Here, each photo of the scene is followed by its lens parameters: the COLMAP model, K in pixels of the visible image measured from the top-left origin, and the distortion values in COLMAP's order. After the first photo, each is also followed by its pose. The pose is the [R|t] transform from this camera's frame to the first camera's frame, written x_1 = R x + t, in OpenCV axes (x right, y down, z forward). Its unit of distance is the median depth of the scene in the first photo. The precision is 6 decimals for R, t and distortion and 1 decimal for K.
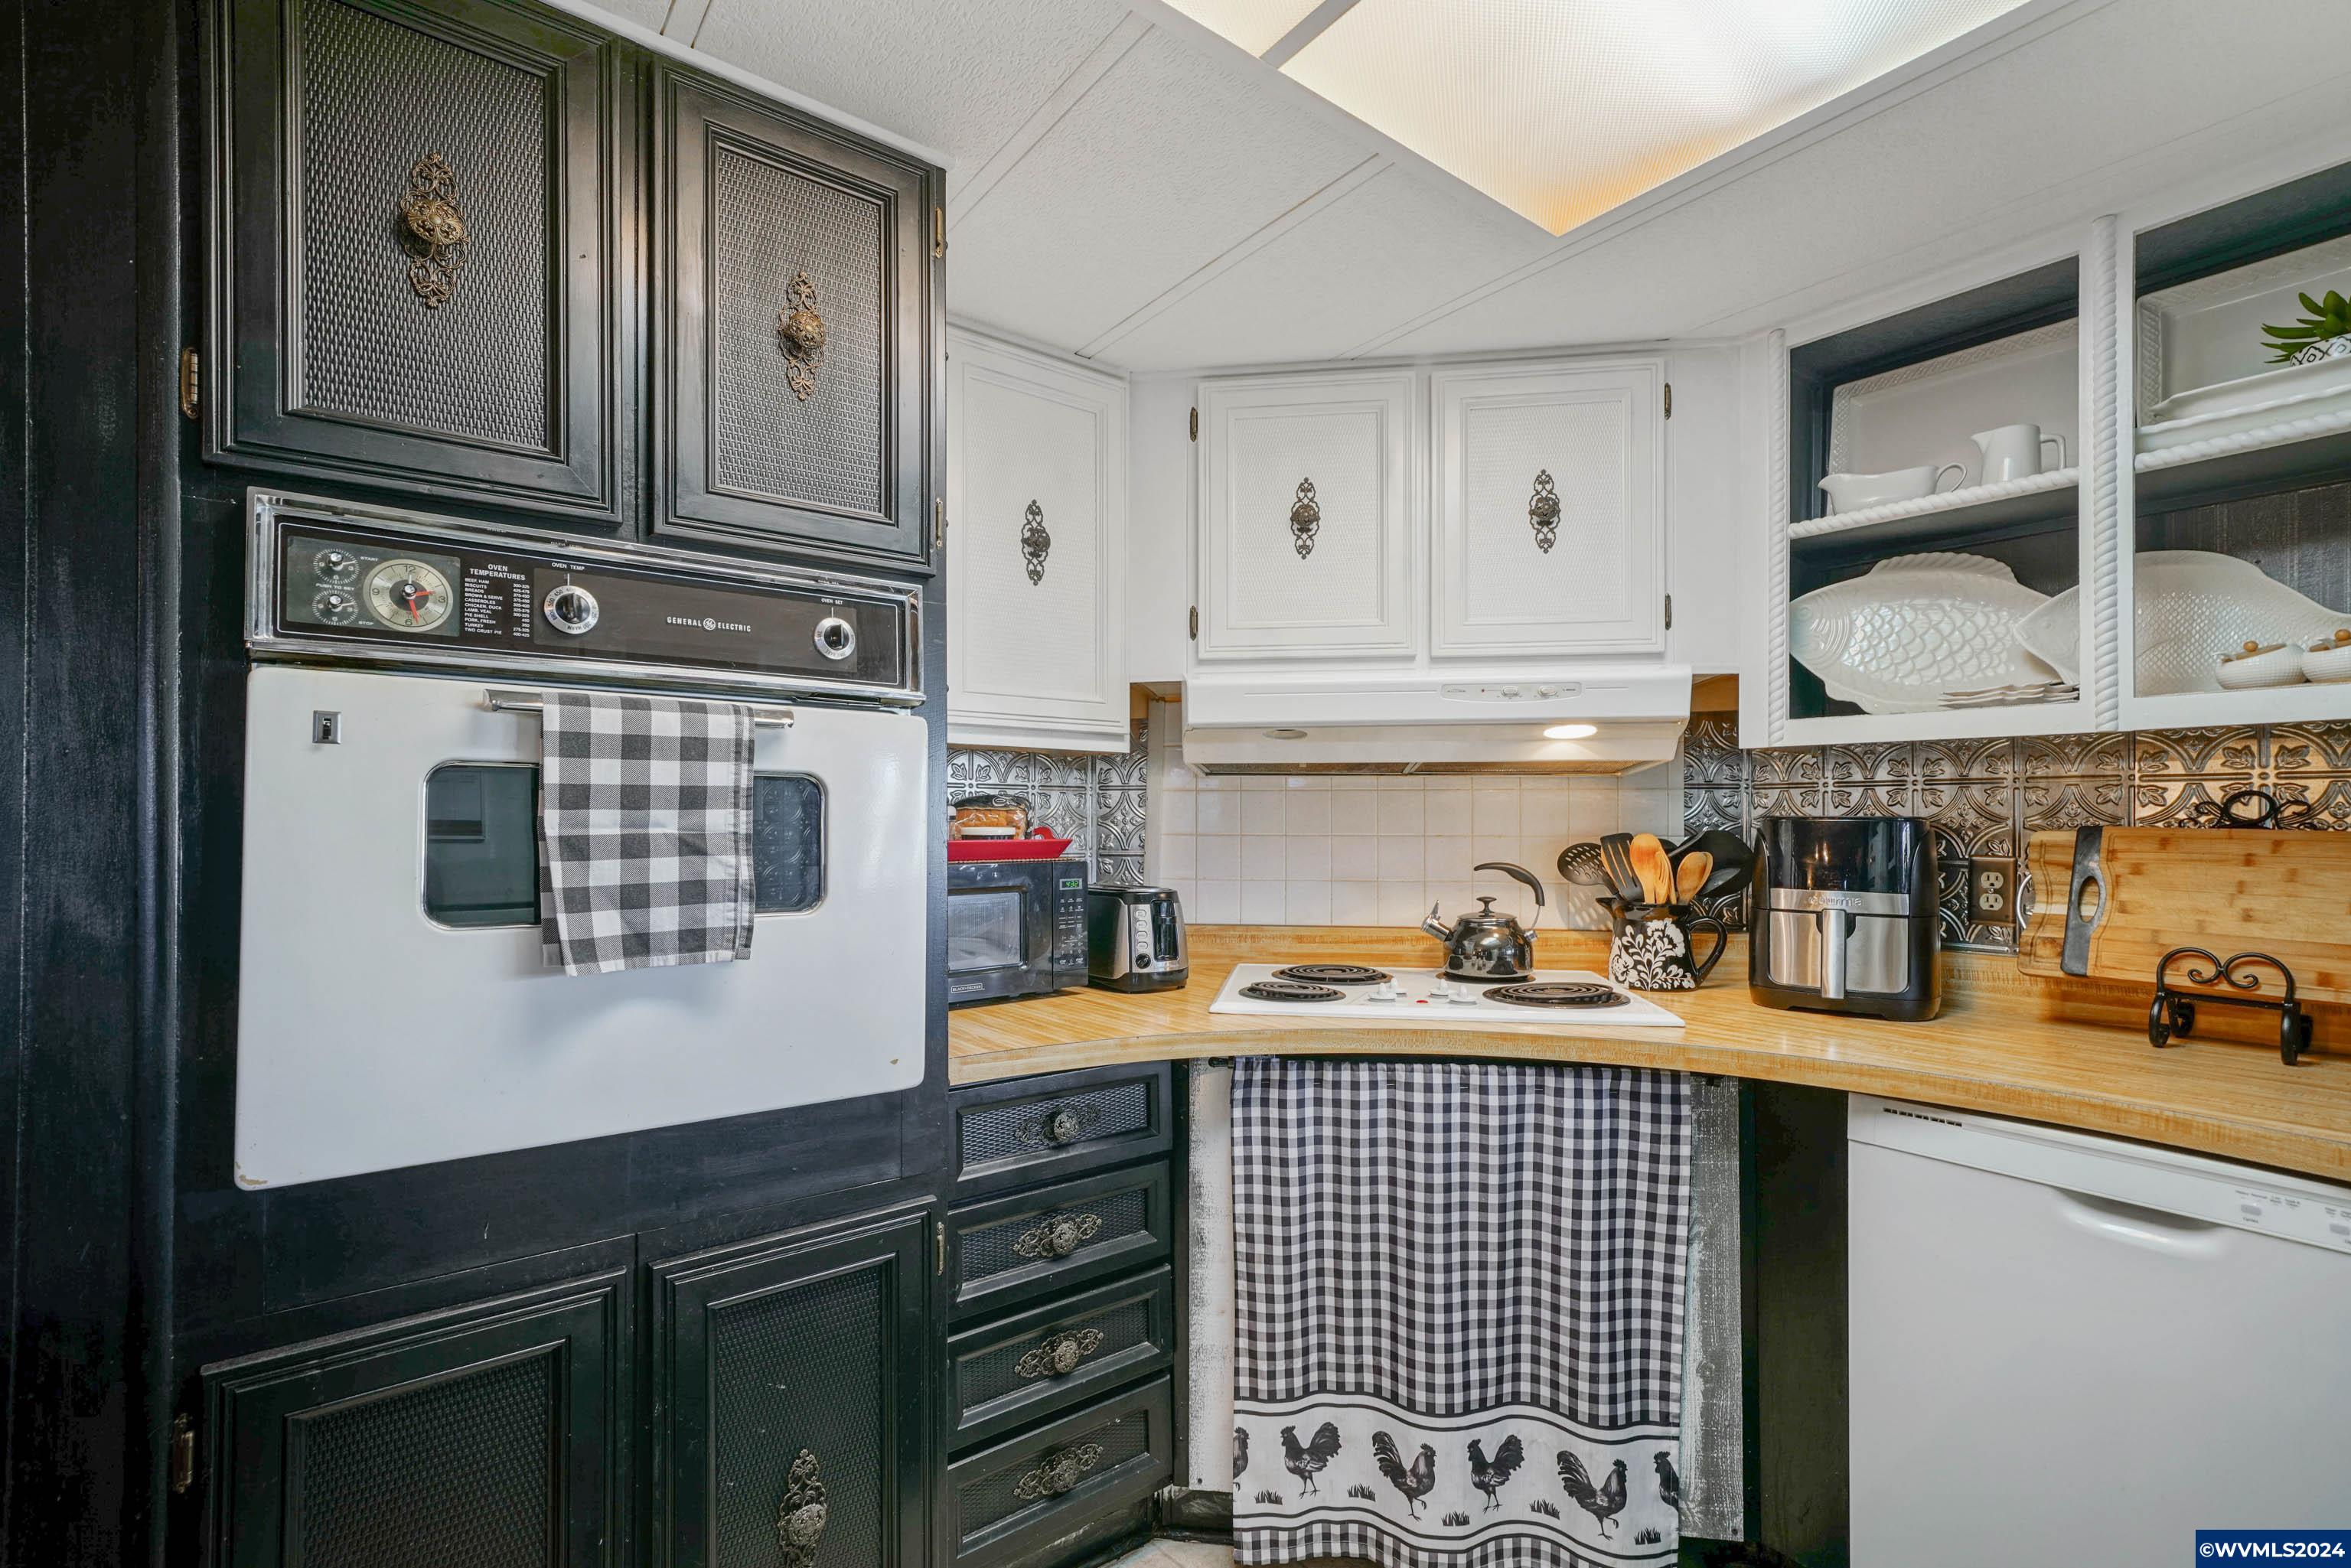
lens RADIAL K [[1045.9, 0, 1159.4], [0, 1045.9, 819.6], [0, 0, 1]] dist [0.001695, 0.001721]
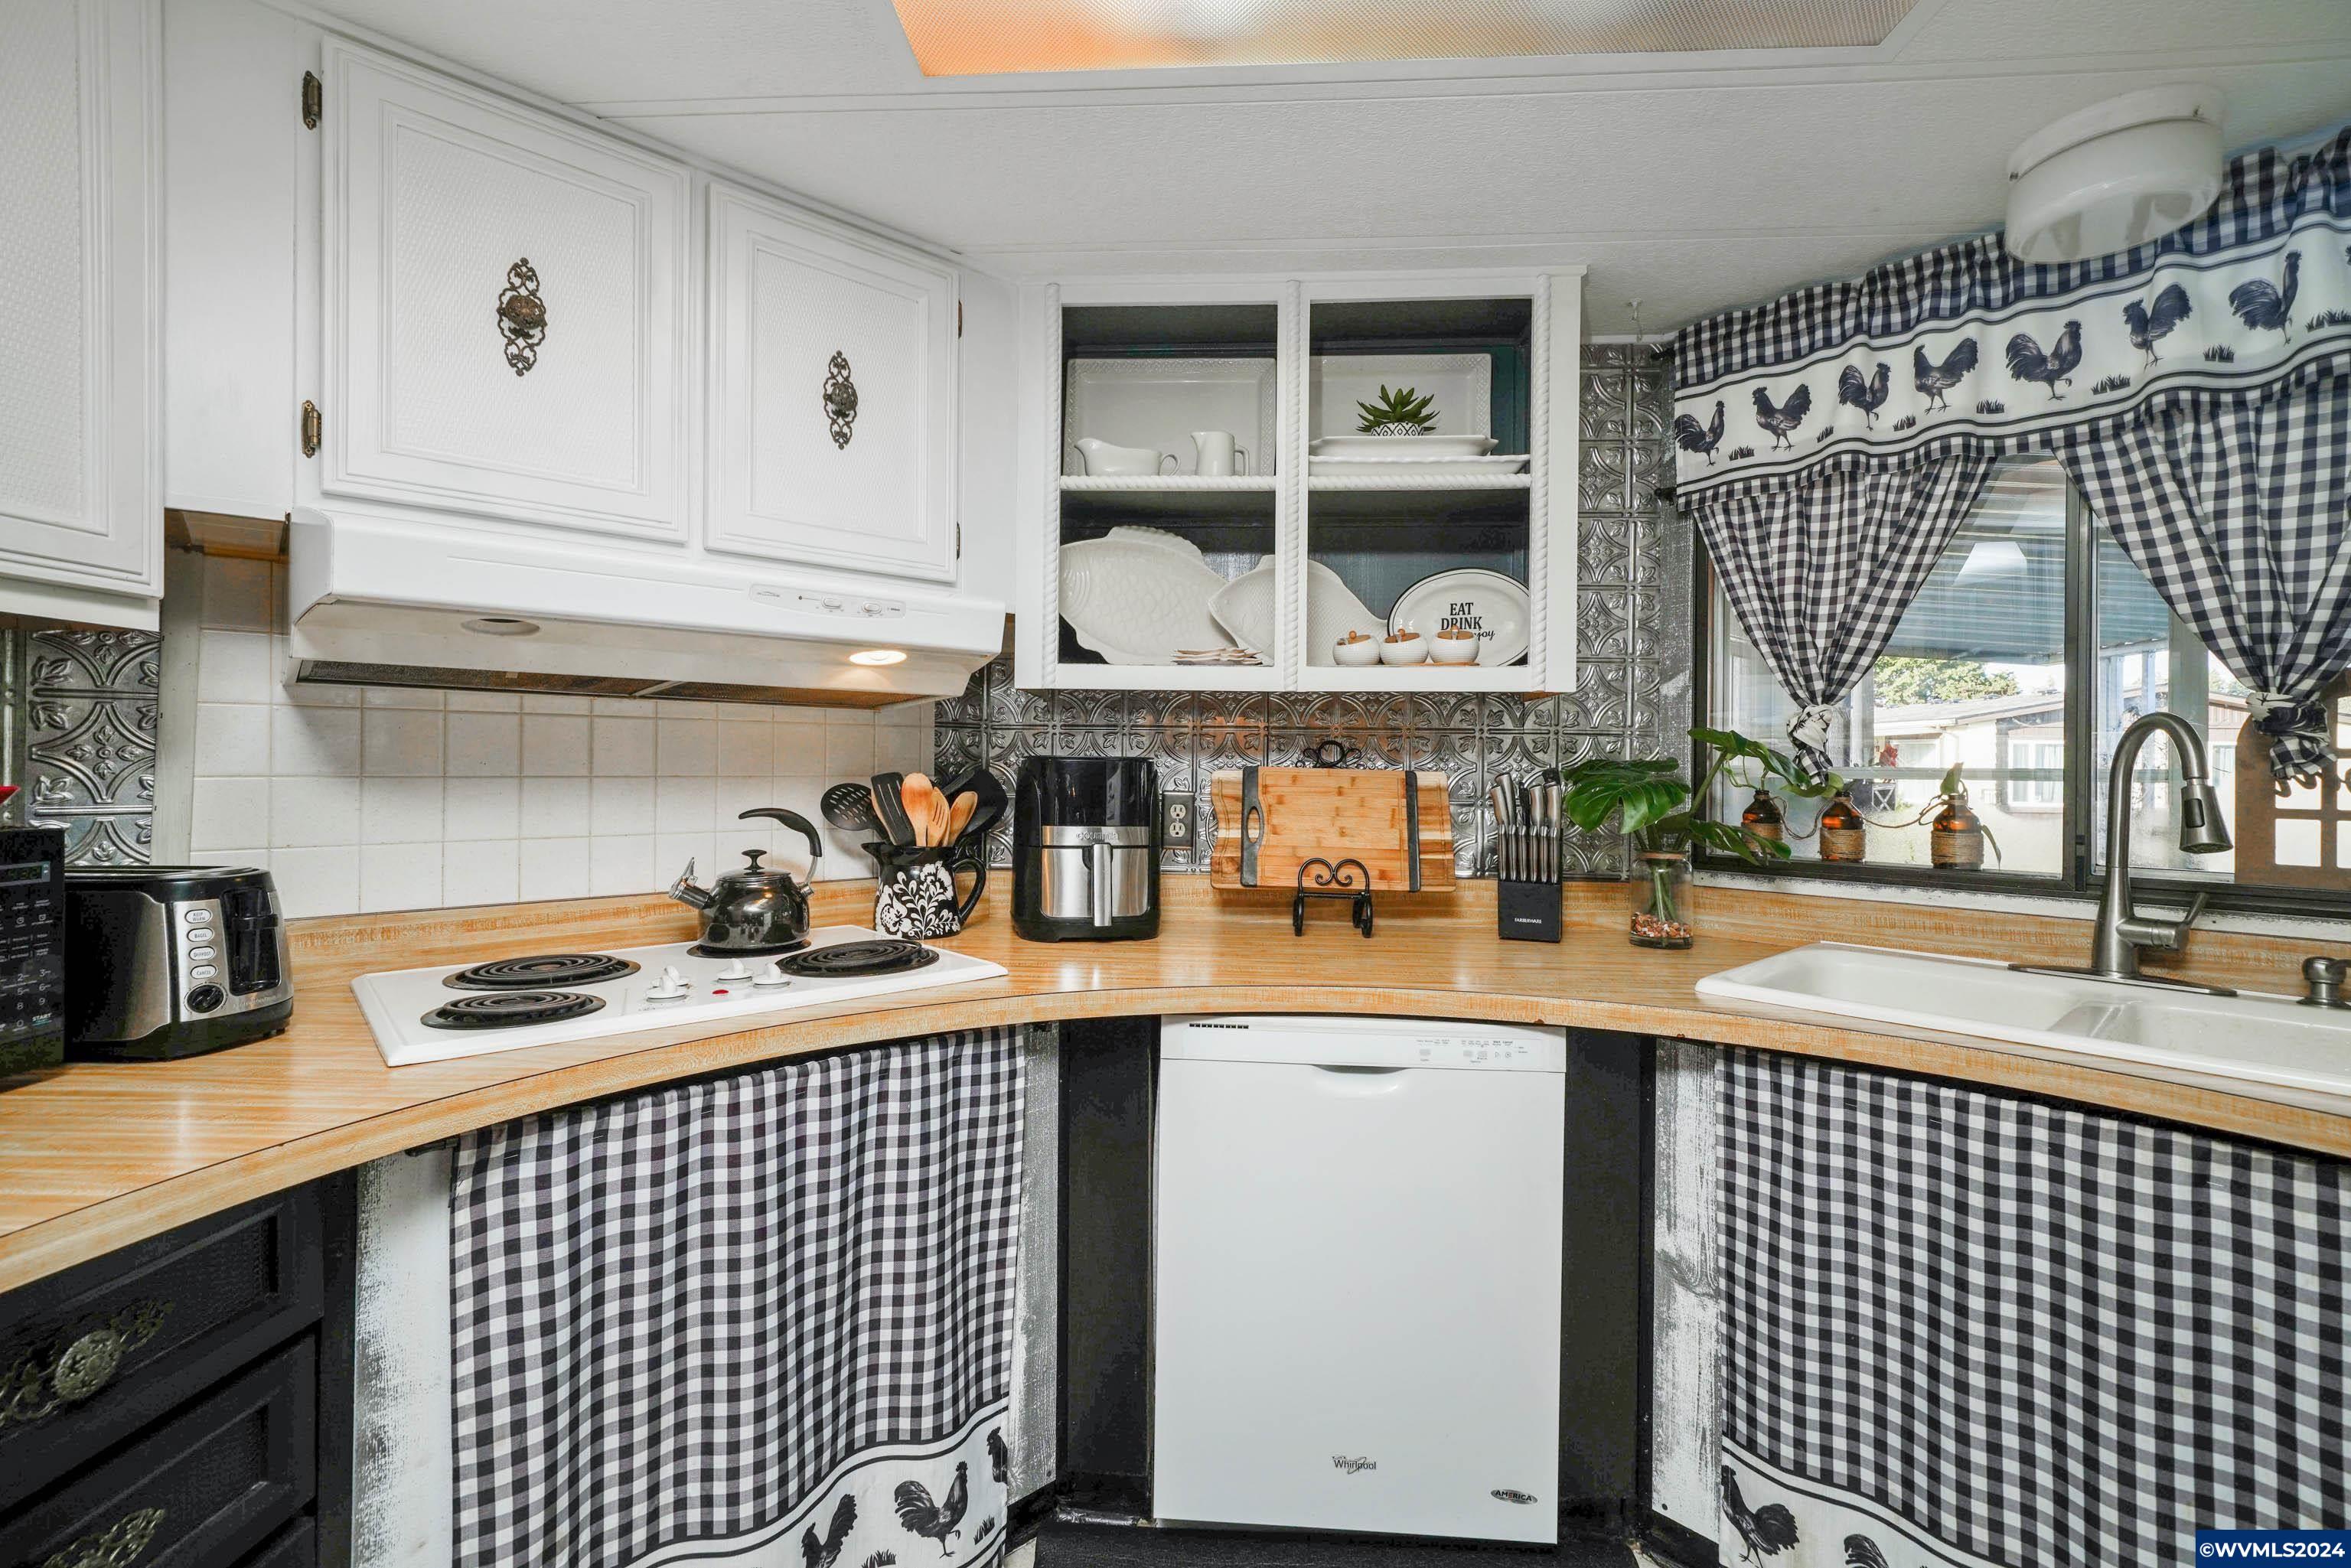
lens RADIAL K [[1045.9, 0, 1176.6], [0, 1045.9, 767.6], [0, 0, 1]] dist [0.001695, 0.001721]
pose [[0.644471, 0.001310, 0.764628, -0.117908], [-0.008162, 0.999953, 0.005166, 0.001845], [-0.764586, -0.009570, 0.644451, 0.239546]]
